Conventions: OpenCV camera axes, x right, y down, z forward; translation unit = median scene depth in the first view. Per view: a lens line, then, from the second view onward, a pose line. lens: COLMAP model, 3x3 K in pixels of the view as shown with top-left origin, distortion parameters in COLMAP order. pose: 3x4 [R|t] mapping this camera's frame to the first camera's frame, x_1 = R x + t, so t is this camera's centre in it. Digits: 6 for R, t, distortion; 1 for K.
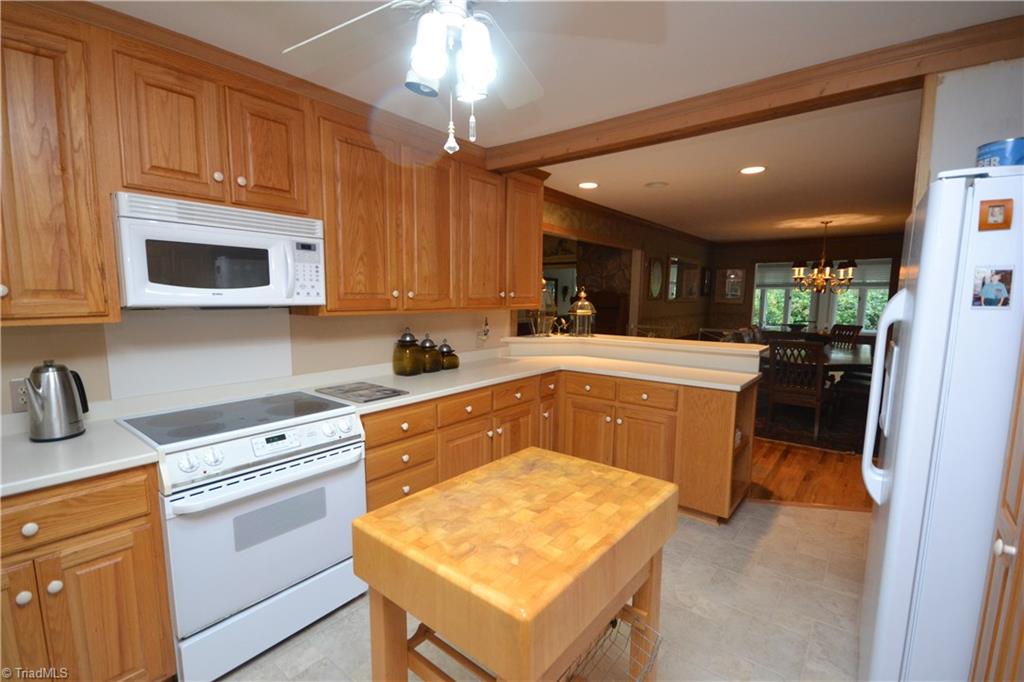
lens RADIAL K [[458.7, 0, 511.9], [0, 458.7, 348.9], [0, 0, 1]] dist [0.001703, -0.004165]
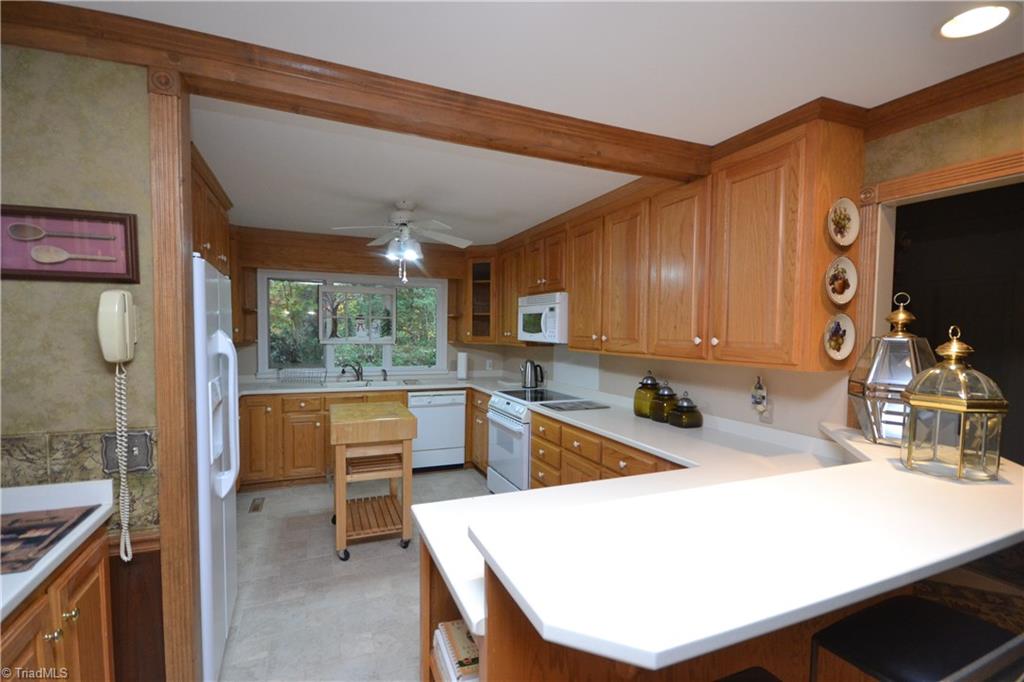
lens RADIAL K [[458.7, 0, 510.1], [0, 458.7, 342.5], [0, 0, 1]] dist [0.001703, -0.004165]
pose [[-0.459289, 0.014377, -0.888171, 0.819154], [-0.118478, 0.989944, 0.077292, -0.149242], [0.880350, 0.140728, -0.452967, 1.160887]]
